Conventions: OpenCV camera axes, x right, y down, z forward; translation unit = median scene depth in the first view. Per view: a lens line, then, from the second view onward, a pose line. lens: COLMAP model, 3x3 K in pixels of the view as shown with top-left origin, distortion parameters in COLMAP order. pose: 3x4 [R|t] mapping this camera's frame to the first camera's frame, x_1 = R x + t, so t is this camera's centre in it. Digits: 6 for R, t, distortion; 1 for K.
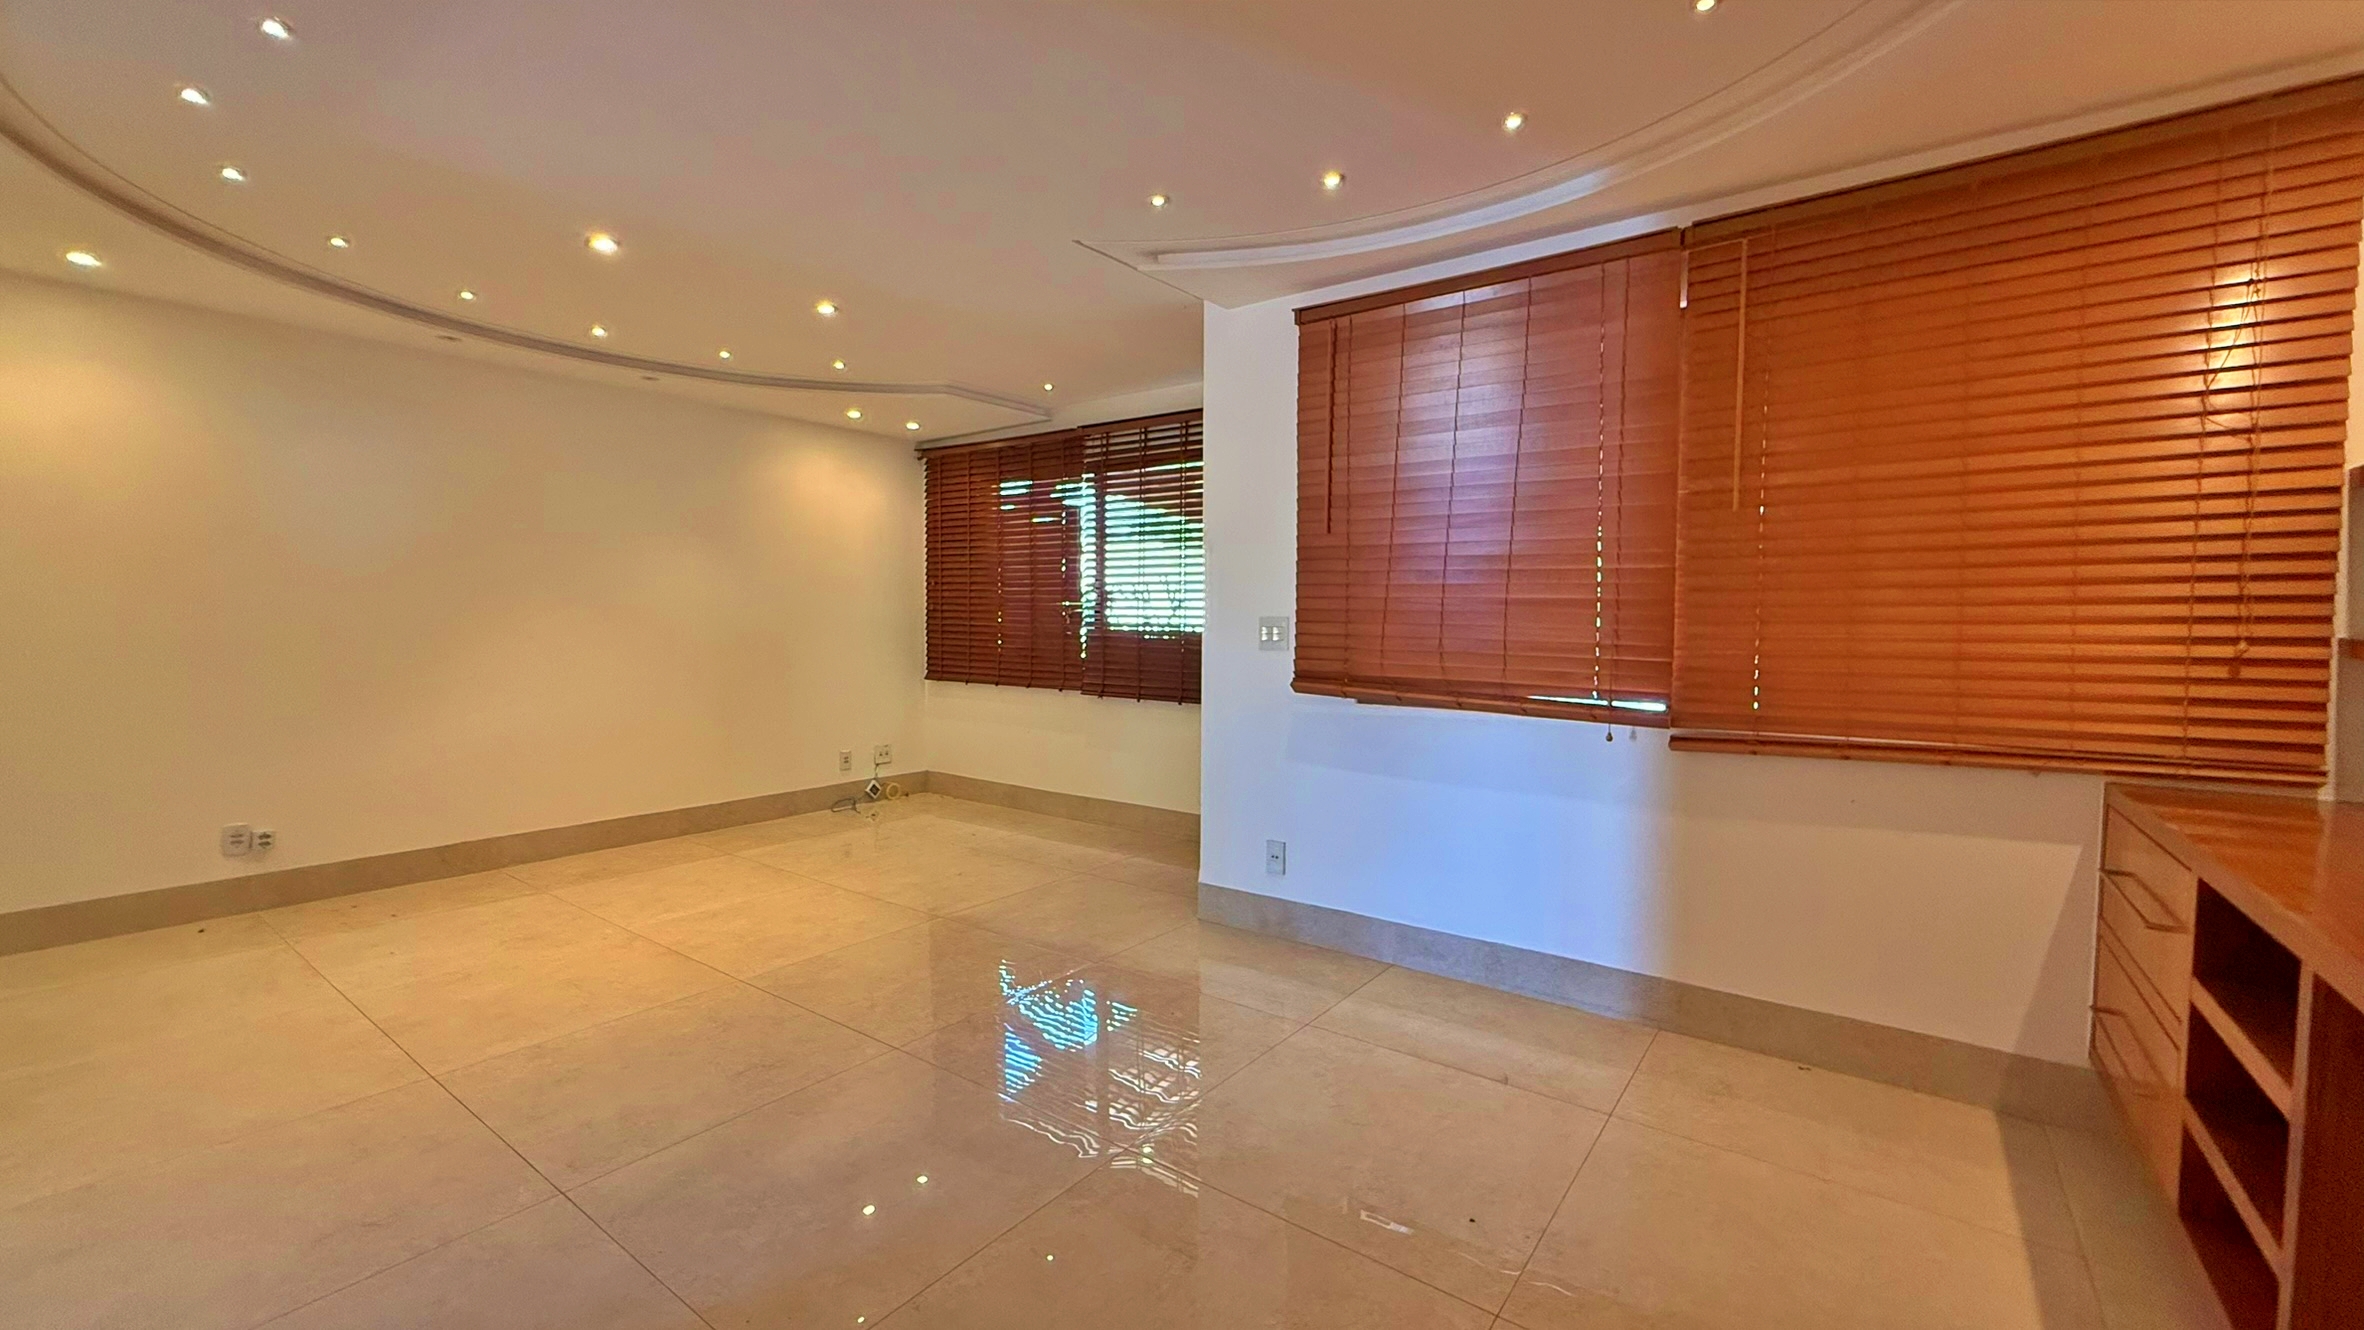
lens RADIAL K [[941.5, 0, 1175.1], [0, 941.5, 656.3], [0, 0, 1]] dist [-0.001976, 0.000381]
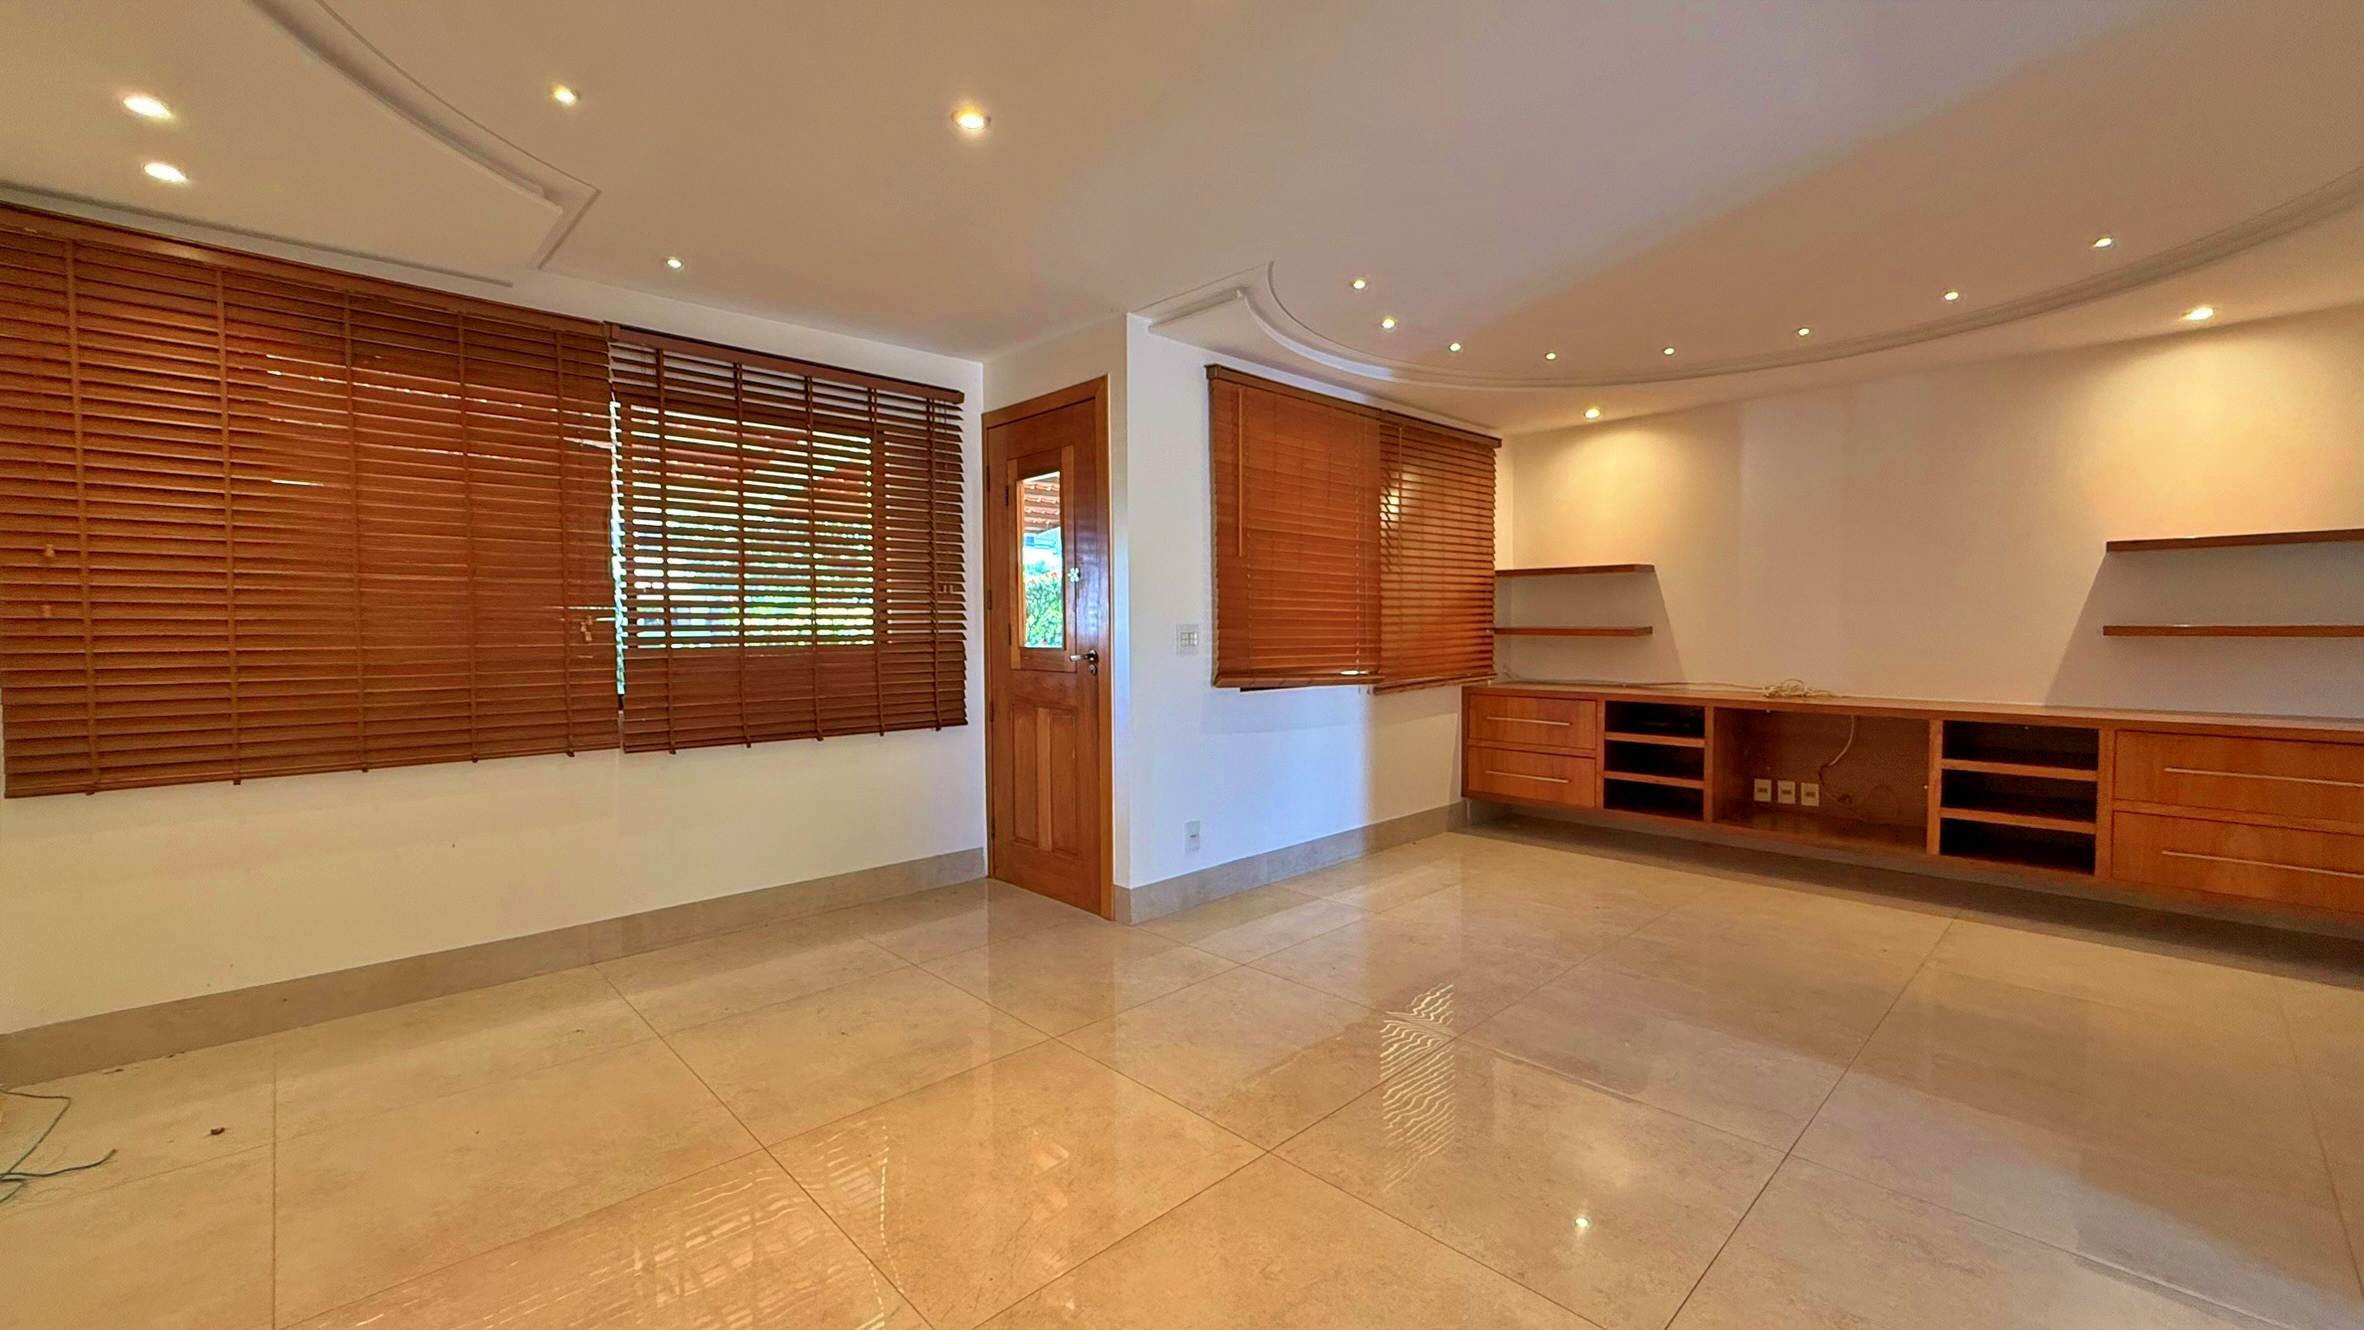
lens RADIAL K [[941.5, 0, 1168.5], [0, 941.5, 659.2], [0, 0, 1]] dist [-0.001976, 0.000381]
pose [[0.168076, -0.044704, 0.984760, -1.068010], [0.047976, 0.998158, 0.037123, -0.045951], [-0.984606, 0.041005, 0.169911, 0.876869]]
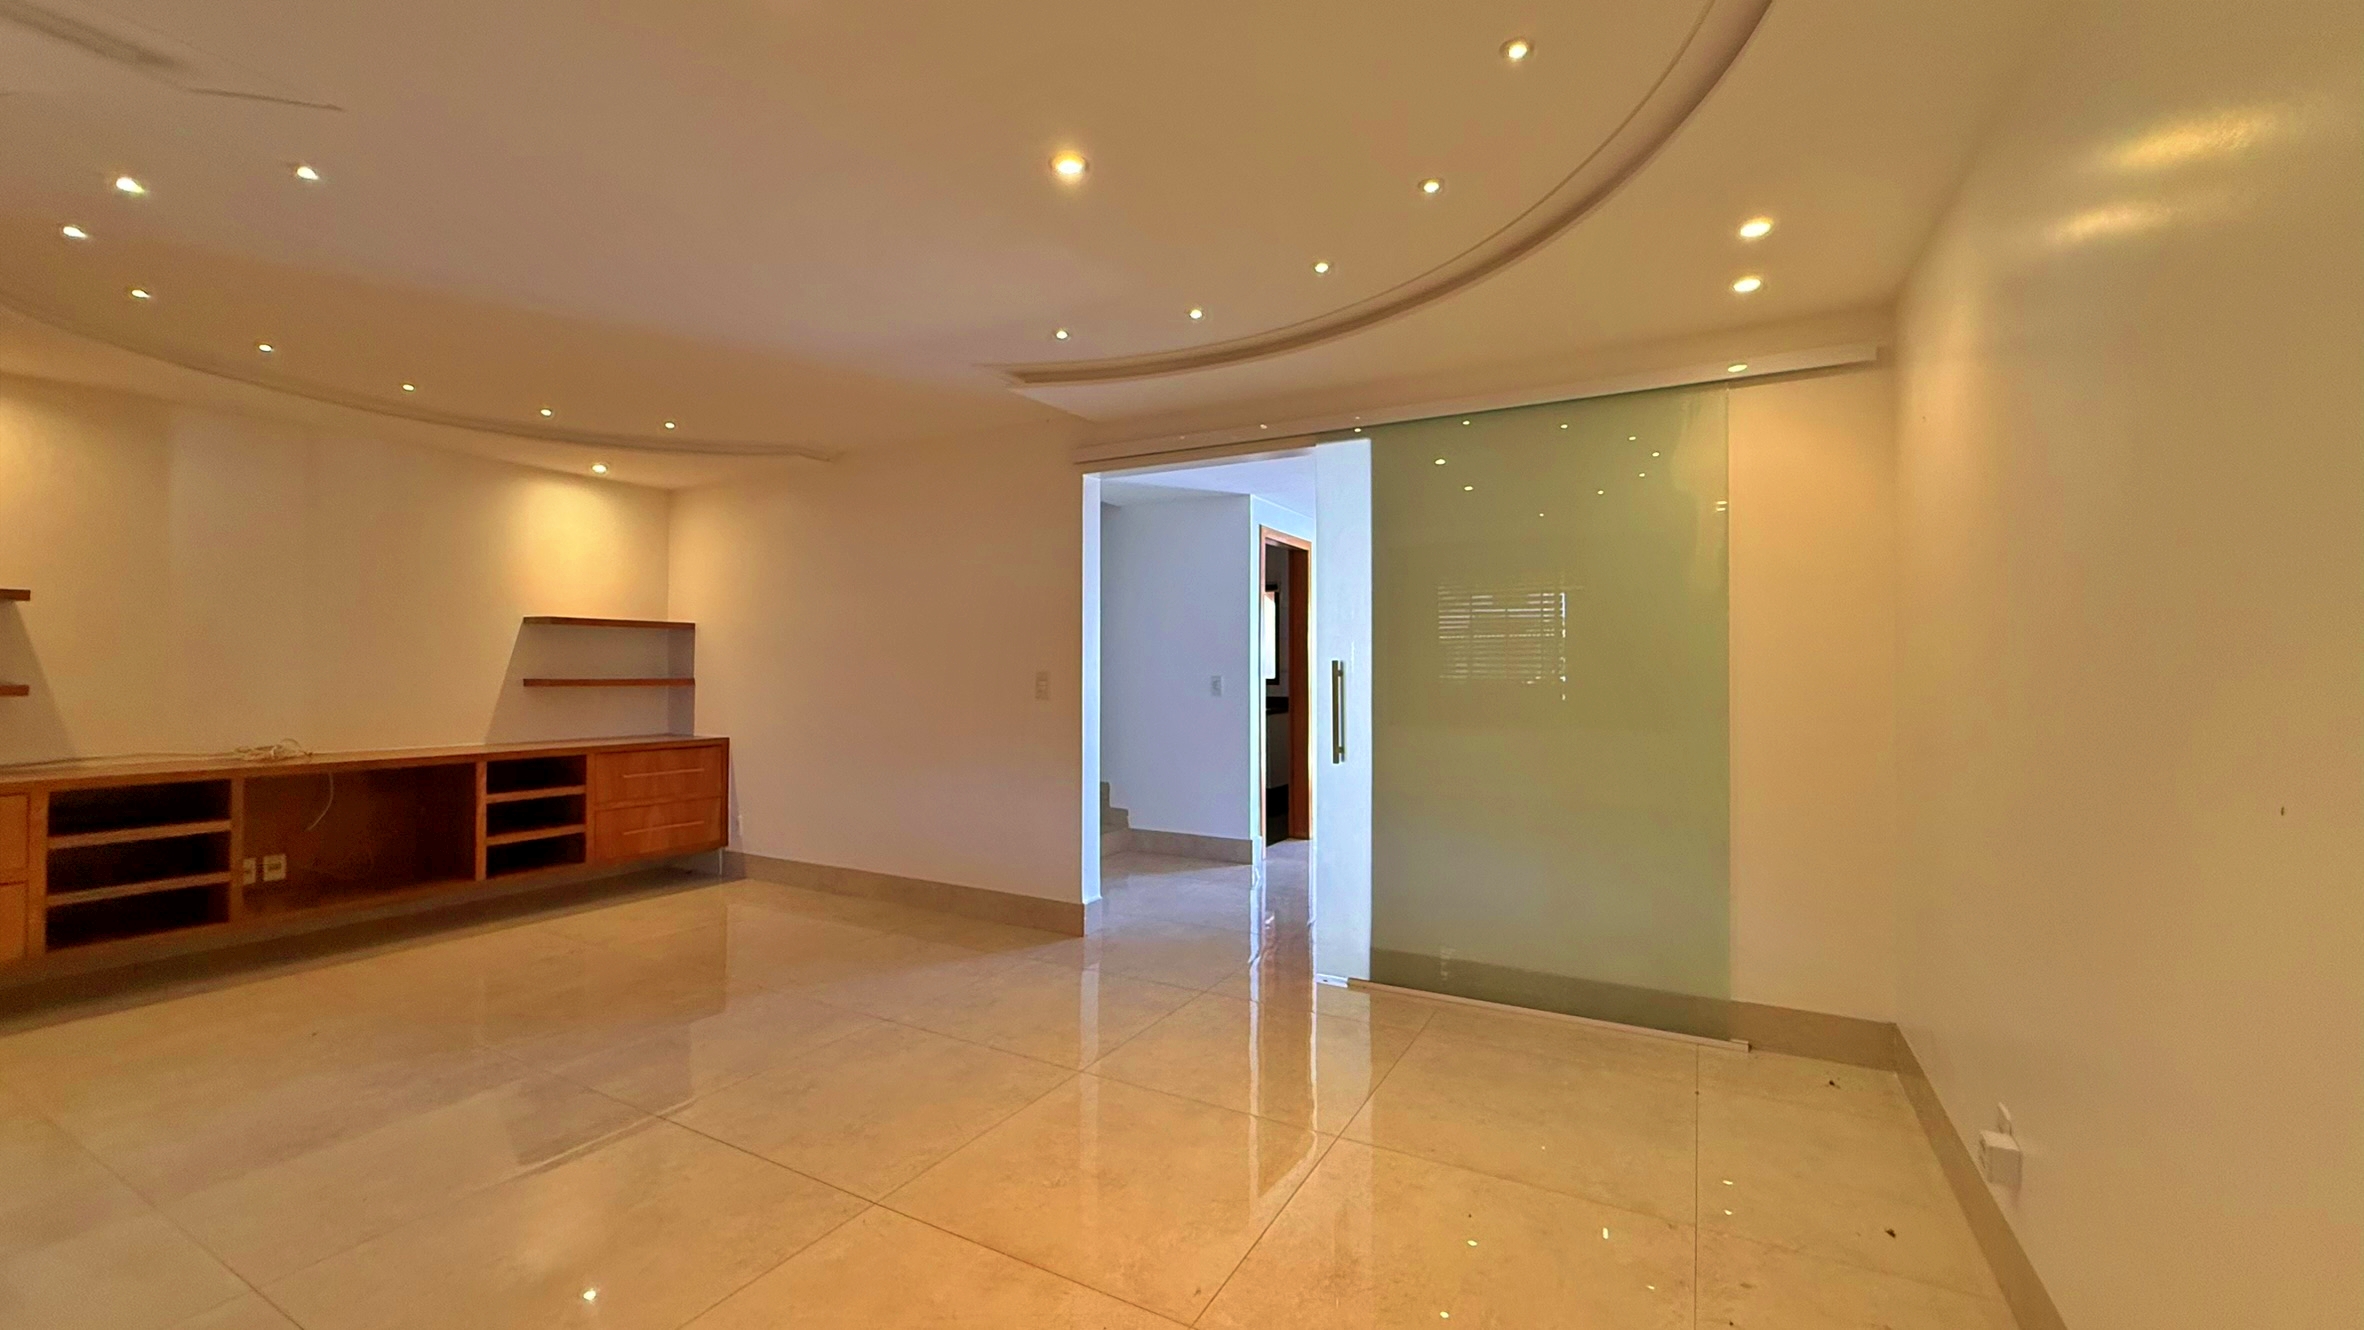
lens RADIAL K [[941.5, 0, 1165.1], [0, 941.5, 679.6], [0, 0, 1]] dist [-0.001976, 0.000381]
pose [[-0.991007, -0.008374, -0.133548, -0.539957], [-0.014767, 0.998788, 0.046953, -0.075811], [0.132992, 0.048503, -0.989930, 1.589609]]
